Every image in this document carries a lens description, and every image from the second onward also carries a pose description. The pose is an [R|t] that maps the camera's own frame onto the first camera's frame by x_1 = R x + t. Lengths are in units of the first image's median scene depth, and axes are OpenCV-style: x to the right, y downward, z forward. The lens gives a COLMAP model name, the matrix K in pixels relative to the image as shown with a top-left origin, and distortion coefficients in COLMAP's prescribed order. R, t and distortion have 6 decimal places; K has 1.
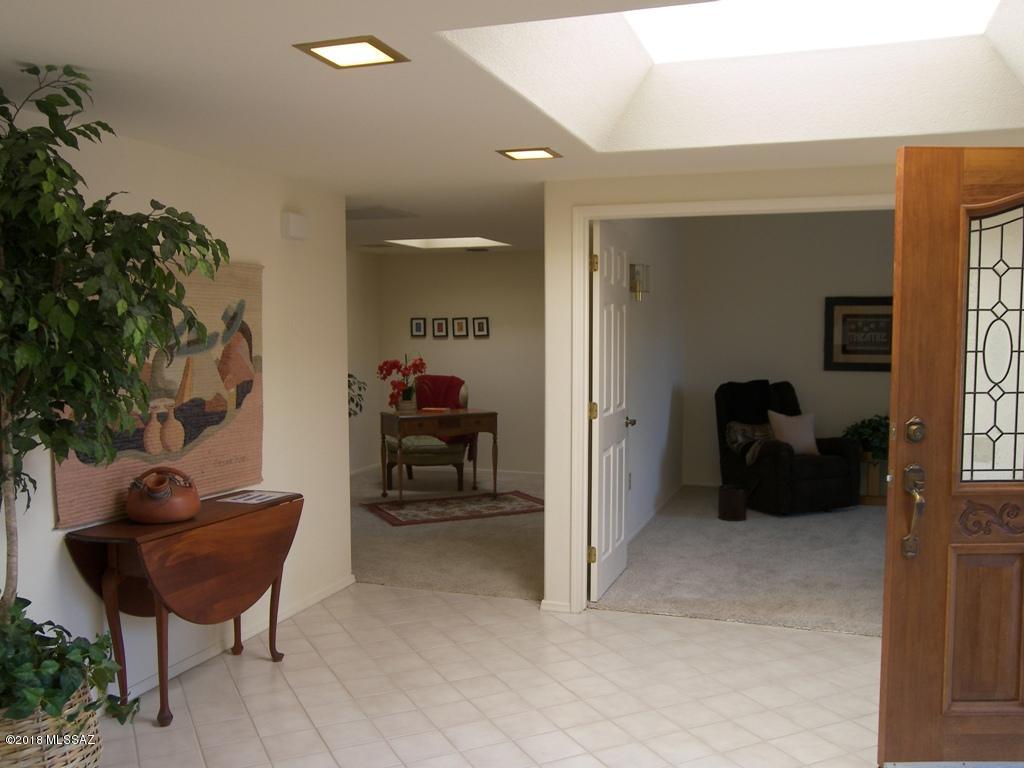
lens RADIAL K [[927.5, 0, 512.0], [0, 927.5, 384.0], [0, 0, 1]] dist [-0.013224, 0.001170]
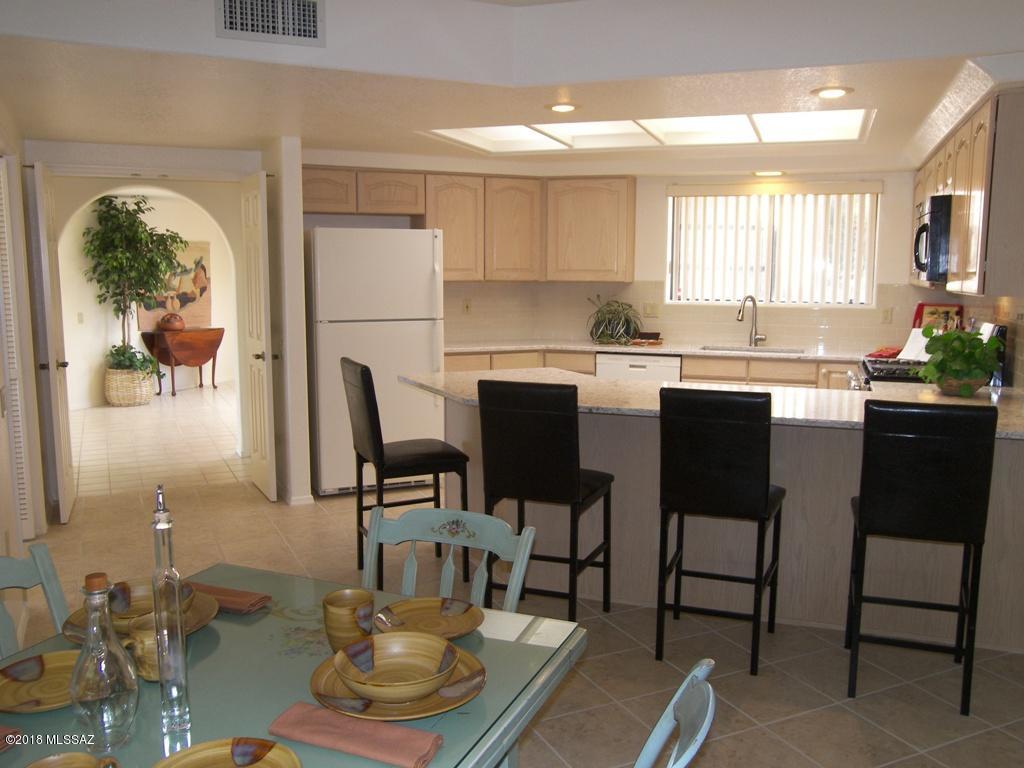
lens RADIAL K [[900.3, 0, 512.0], [0, 900.3, 384.0], [0, 0, 1]] dist [-0.012286, -0.006512]
pose [[0.999913, 0.006079, -0.011693, 0.754241], [-0.005294, 0.997800, 0.066077, 0.120500], [0.012069, -0.066010, 0.997746, -1.894035]]
